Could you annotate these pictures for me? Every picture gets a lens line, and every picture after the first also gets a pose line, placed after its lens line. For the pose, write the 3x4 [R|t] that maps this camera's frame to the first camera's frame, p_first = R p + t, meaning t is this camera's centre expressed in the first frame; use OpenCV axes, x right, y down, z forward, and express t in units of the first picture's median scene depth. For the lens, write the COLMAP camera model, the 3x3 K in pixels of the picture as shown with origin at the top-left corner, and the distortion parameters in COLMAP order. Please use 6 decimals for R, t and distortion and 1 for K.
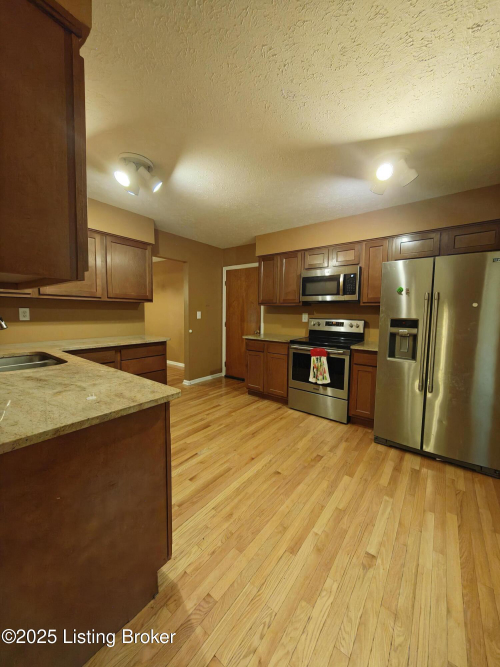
lens RADIAL K [[250.4, 0, 250.0], [0, 250.4, 331.1], [0, 0, 1]] dist [-0.005510, 0.001352]
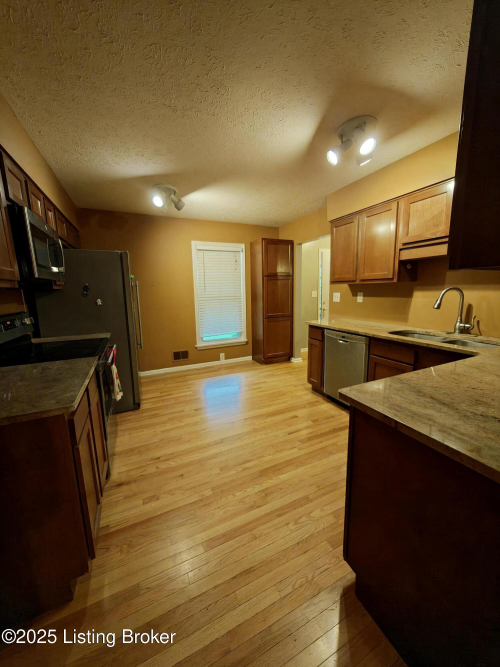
lens RADIAL K [[250.4, 0, 252.1], [0, 250.4, 333.9], [0, 0, 1]] dist [-0.005510, 0.001352]
pose [[-0.890933, -0.089206, 0.445287, -0.398913], [0.030490, 0.966555, 0.254640, -0.148210], [-0.453110, 0.240444, -0.858416, 1.478105]]
